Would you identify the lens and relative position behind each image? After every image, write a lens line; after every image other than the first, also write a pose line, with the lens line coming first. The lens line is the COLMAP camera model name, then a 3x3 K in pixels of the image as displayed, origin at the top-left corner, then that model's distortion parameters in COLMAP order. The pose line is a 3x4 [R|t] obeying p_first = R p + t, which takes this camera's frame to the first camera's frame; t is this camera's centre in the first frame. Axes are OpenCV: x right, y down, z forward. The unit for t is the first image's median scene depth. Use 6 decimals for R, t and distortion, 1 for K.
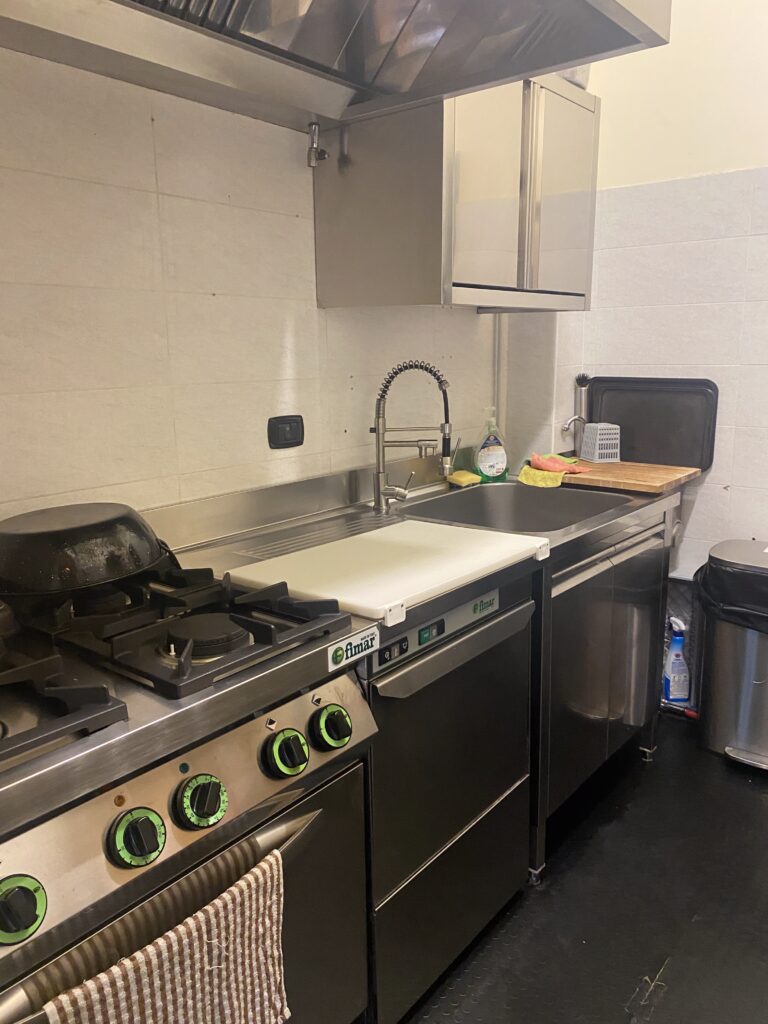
lens RADIAL K [[775.4, 0, 384.0], [0, 775.4, 512.0], [0, 0, 1]] dist [-0.000627, -0.007035]
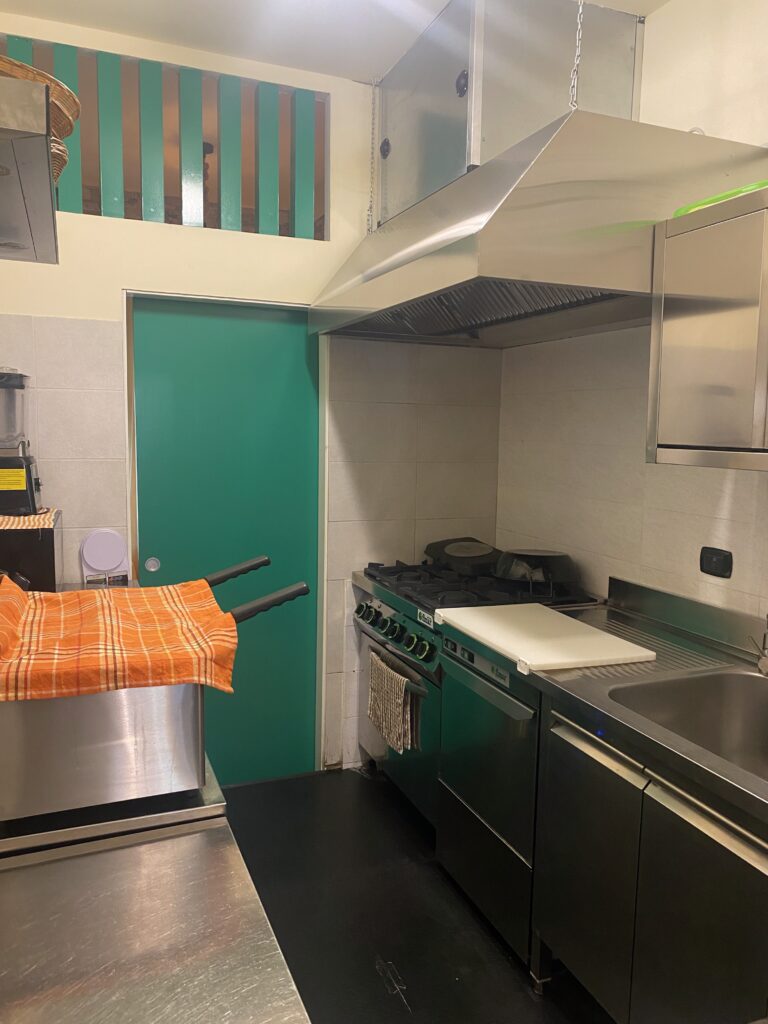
lens RADIAL K [[775.4, 0, 384.0], [0, 775.4, 512.0], [0, 0, 1]] dist [-0.000627, -0.007035]
pose [[-0.485915, 0.109776, -0.867085, 1.117894], [-0.191244, 0.954685, 0.228040, -0.347028], [0.852826, 0.276633, -0.442902, 1.079448]]
